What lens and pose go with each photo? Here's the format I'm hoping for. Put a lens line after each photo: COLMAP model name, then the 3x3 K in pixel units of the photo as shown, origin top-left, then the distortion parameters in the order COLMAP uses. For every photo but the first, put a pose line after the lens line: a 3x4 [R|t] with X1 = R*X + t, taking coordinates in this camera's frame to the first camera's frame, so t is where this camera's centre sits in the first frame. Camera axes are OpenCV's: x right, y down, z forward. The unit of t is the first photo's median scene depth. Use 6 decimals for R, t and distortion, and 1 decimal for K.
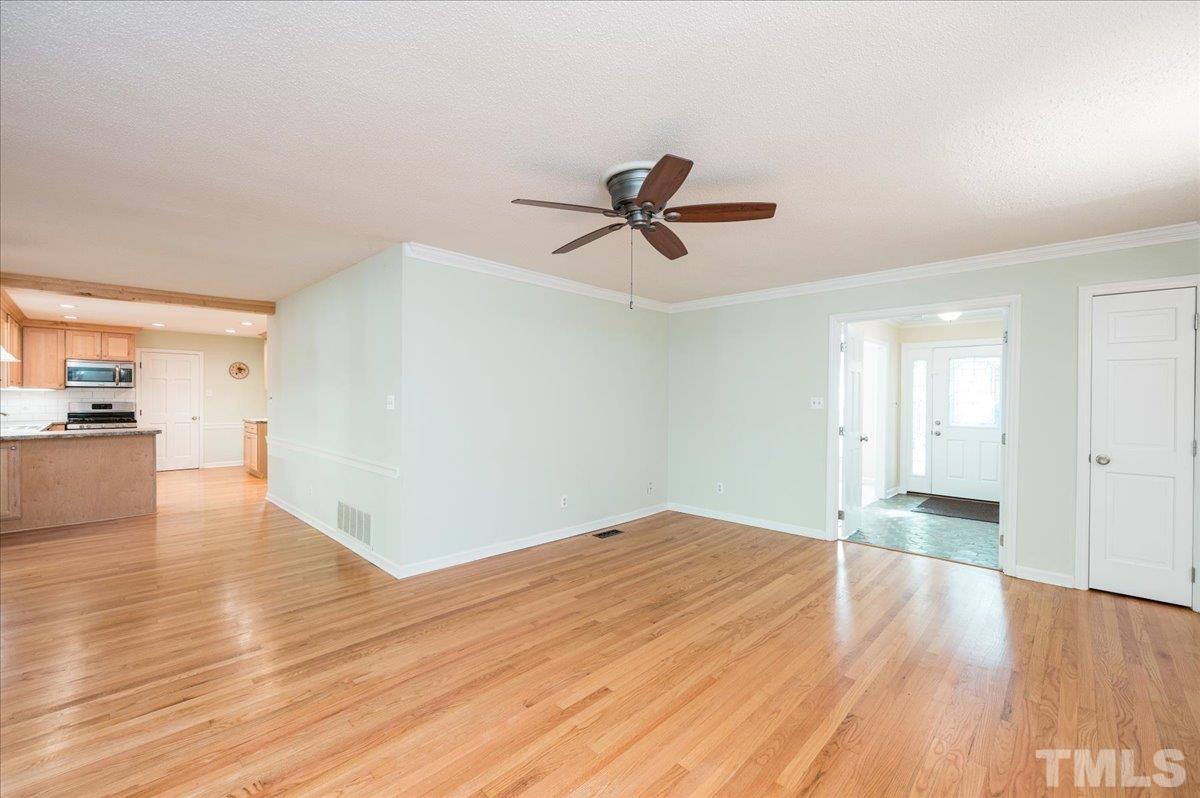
lens RADIAL K [[495.1, 0, 600.0], [0, 495.1, 399.0], [0, 0, 1]] dist [0.000906, -0.000046]
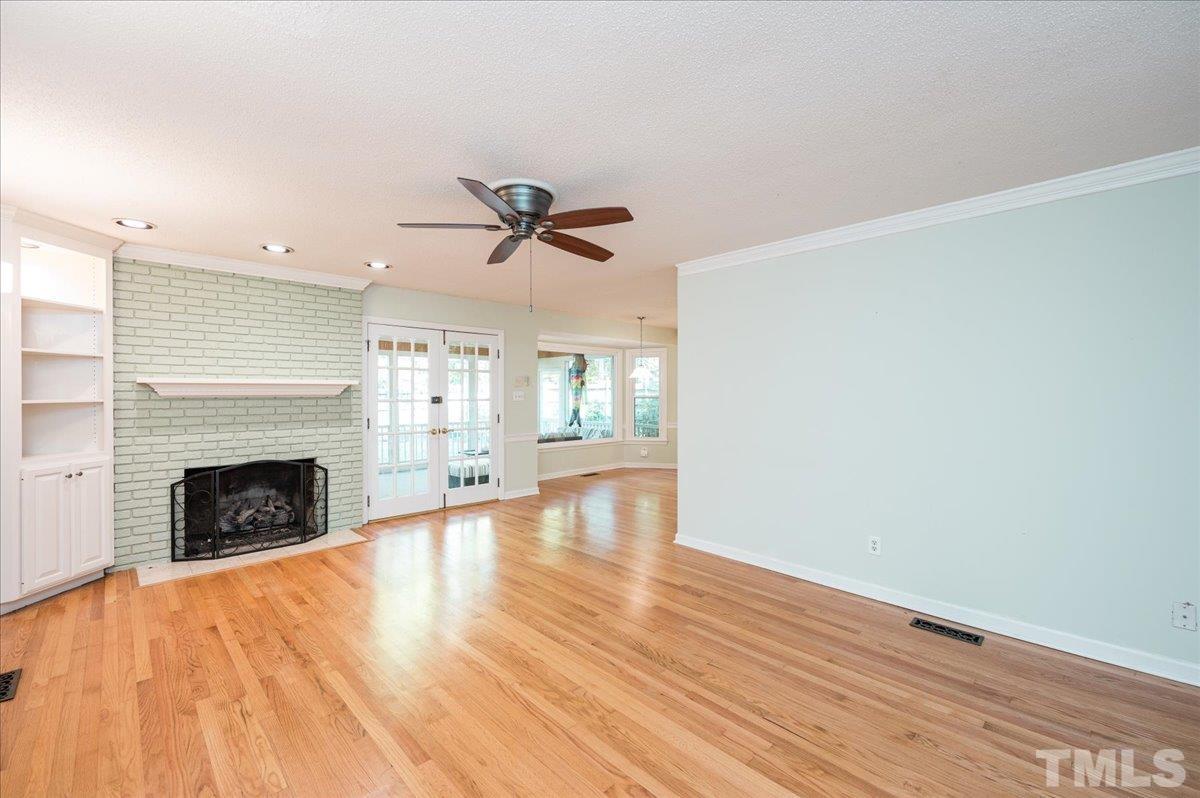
lens RADIAL K [[501.8, 0, 603.7], [0, 501.8, 391.6], [0, 0, 1]] dist [-0.001624, -0.000119]
pose [[-0.023916, -0.009154, -0.999672, 0.692938], [-0.003154, 0.999954, -0.009081, 0.002531], [0.999709, 0.002936, -0.023943, 0.706765]]
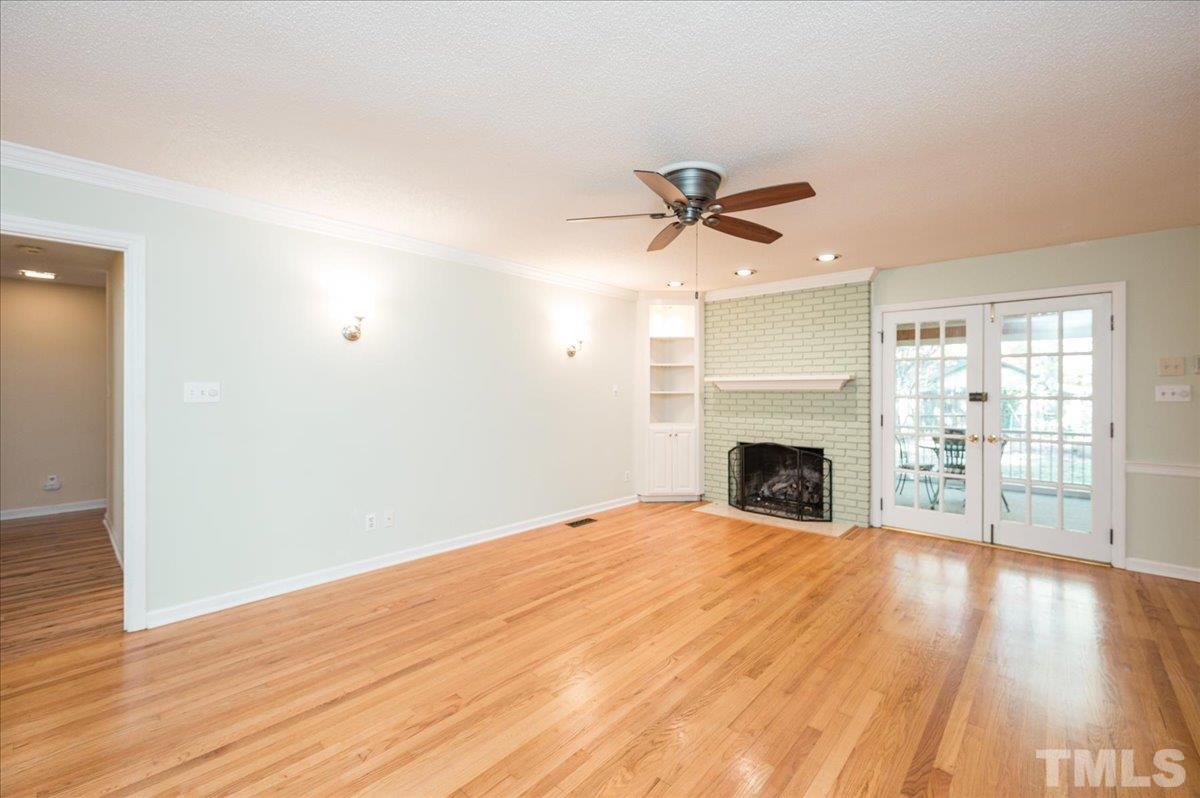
lens RADIAL K [[501.8, 0, 603.7], [0, 501.8, 391.6], [0, 0, 1]] dist [-0.001624, -0.000119]
pose [[-0.999481, -0.007905, -0.031214, 0.170143], [-0.008164, 0.999933, 0.008195, 0.000808], [0.031147, 0.008446, -0.999479, 1.205980]]
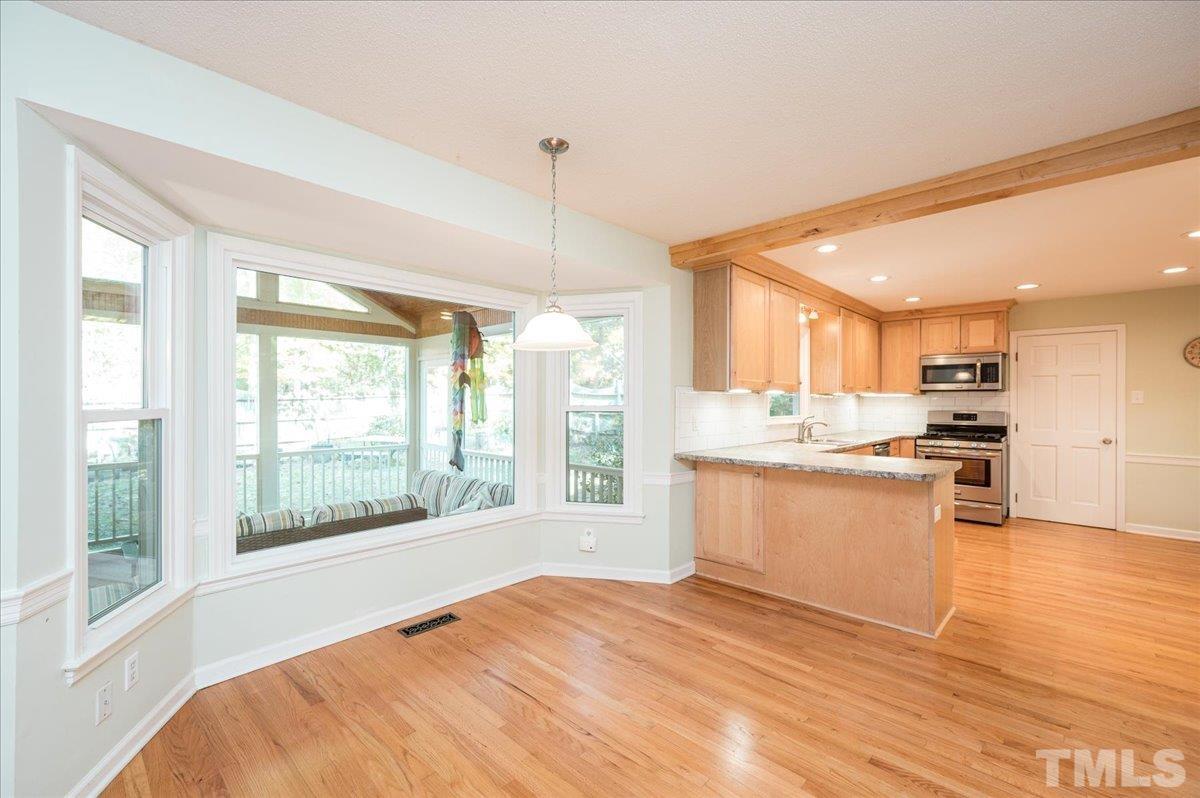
lens RADIAL K [[495.1, 0, 600.0], [0, 495.1, 399.0], [0, 0, 1]] dist [0.000906, -0.000046]
pose [[0.004793, -0.009191, -0.999946, -0.502583], [-0.005414, 0.999943, -0.009217, -0.003551], [0.999974, 0.005458, 0.004743, 0.838191]]
